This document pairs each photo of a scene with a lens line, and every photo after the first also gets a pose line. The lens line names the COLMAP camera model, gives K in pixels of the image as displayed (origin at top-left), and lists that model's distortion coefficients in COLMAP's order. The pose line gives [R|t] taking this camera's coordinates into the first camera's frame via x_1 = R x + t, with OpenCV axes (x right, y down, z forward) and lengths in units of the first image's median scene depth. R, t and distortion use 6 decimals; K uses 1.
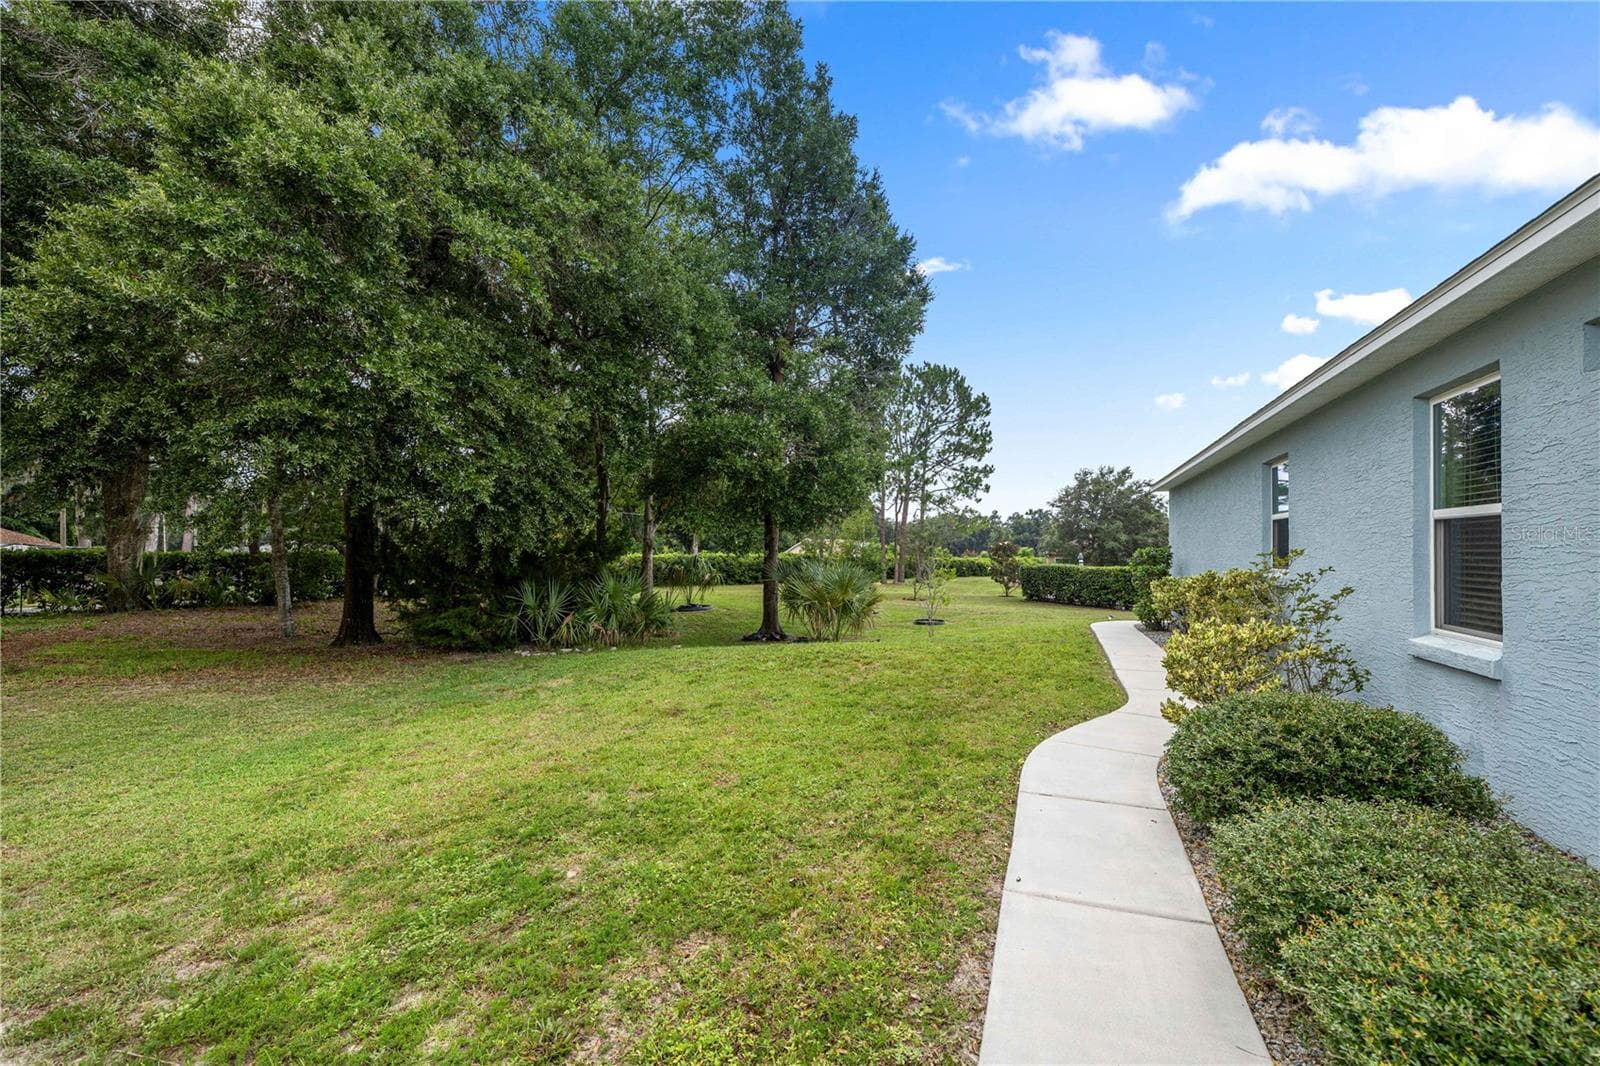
lens RADIAL K [[675.6, 0, 797.3], [0, 675.6, 538.2], [0, 0, 1]] dist [0.000463, -0.000336]
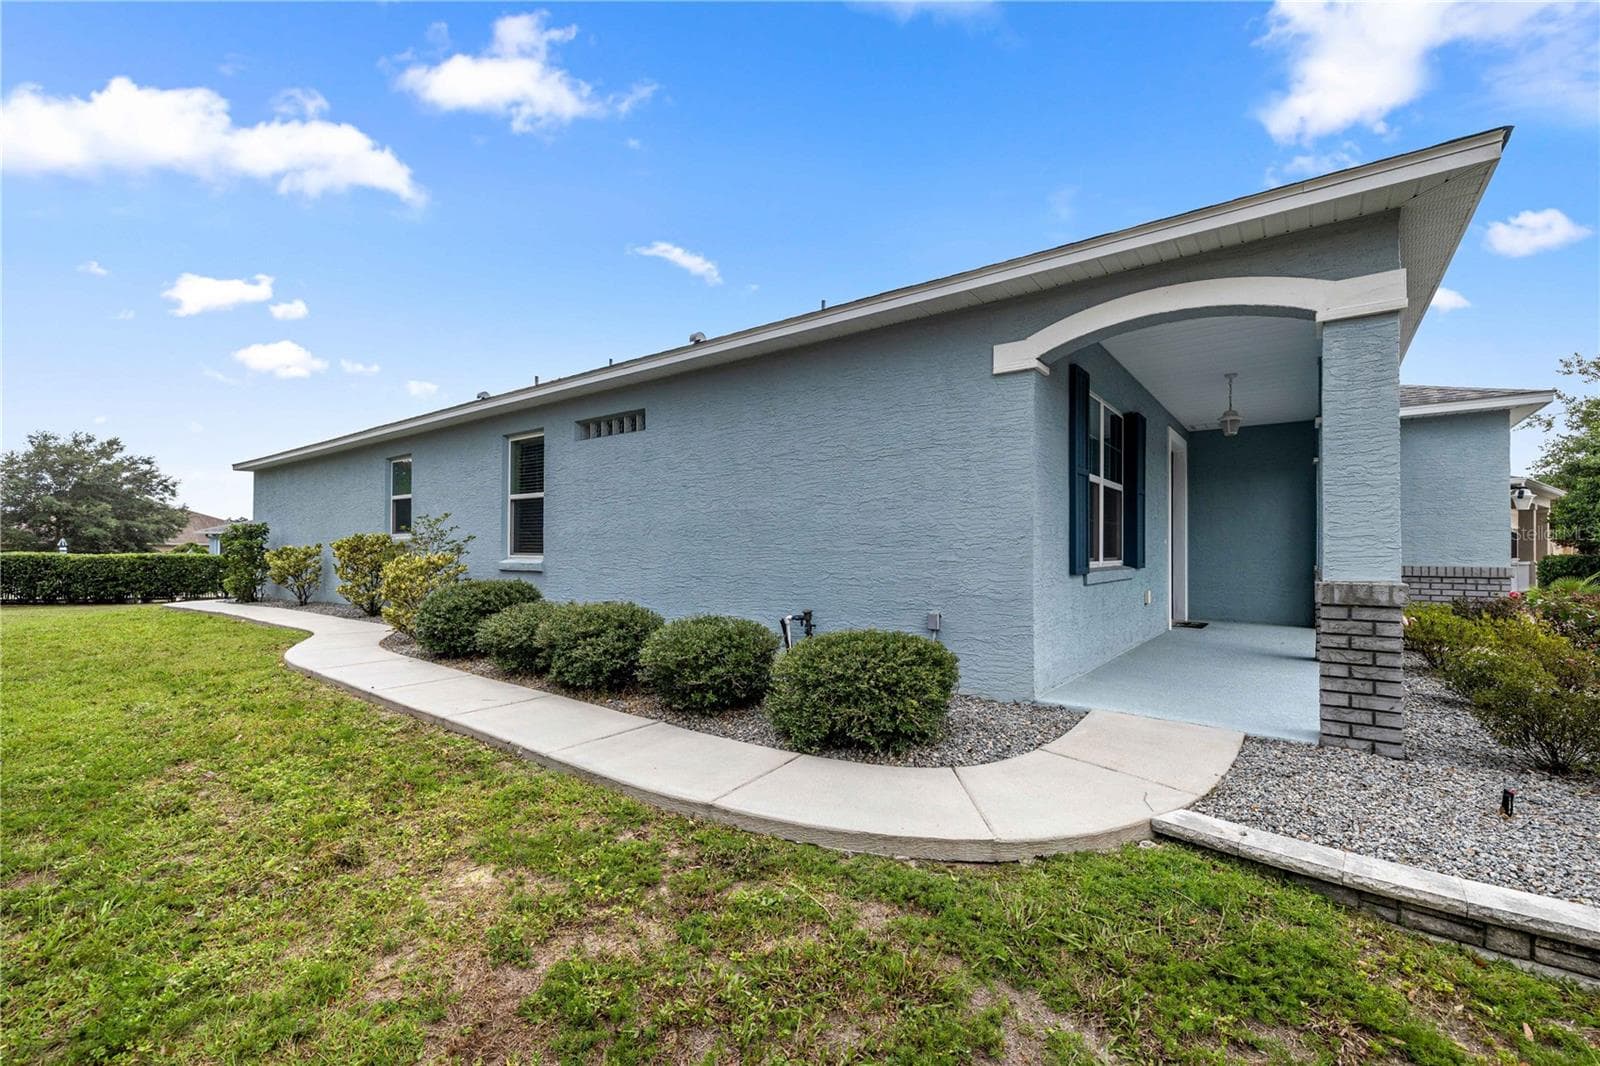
lens RADIAL K [[675.6, 0, 797.3], [0, 675.6, 538.2], [0, 0, 1]] dist [0.000463, -0.000336]
pose [[0.284101, 0.010415, 0.958738, -0.065662], [-0.017323, 0.999834, -0.005728, 0.007608], [-0.958638, -0.014981, 0.284234, -0.033303]]
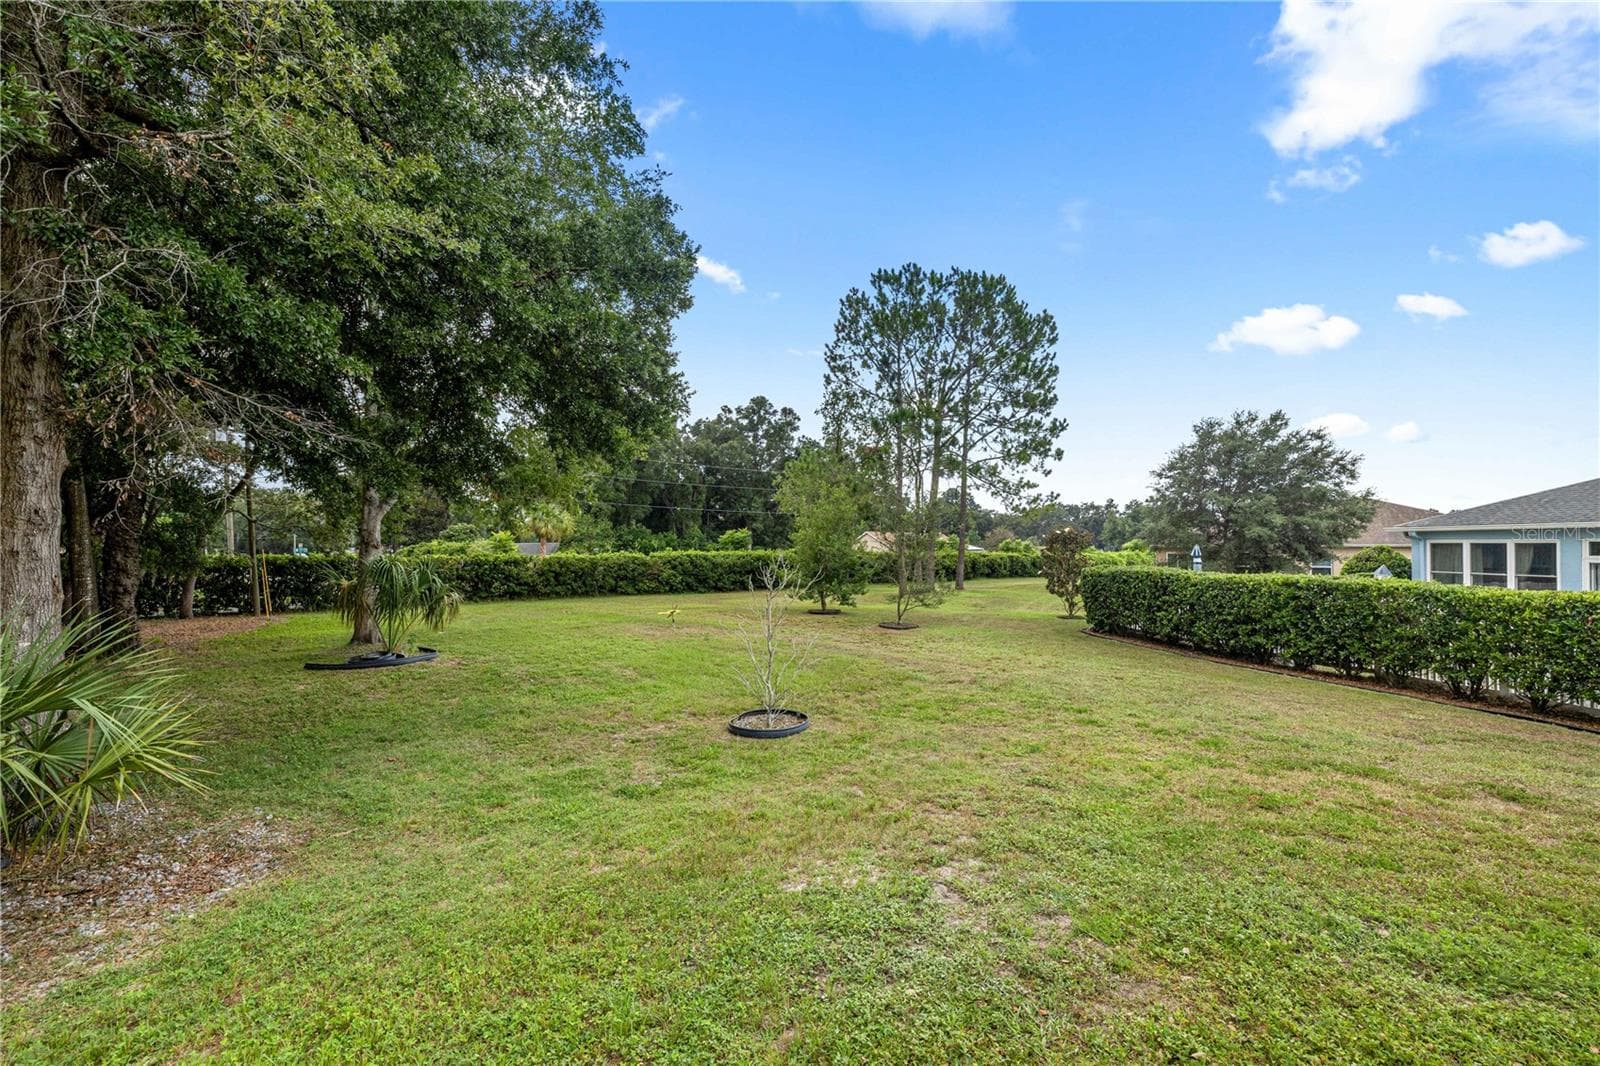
lens RADIAL K [[675.6, 0, 797.3], [0, 675.6, 538.2], [0, 0, 1]] dist [0.000463, -0.000336]
pose [[0.987685, -0.013450, -0.155875, 0.133230], [0.014398, 0.999884, 0.004957, 0.006201], [0.155791, -0.007140, 0.987764, 0.294368]]
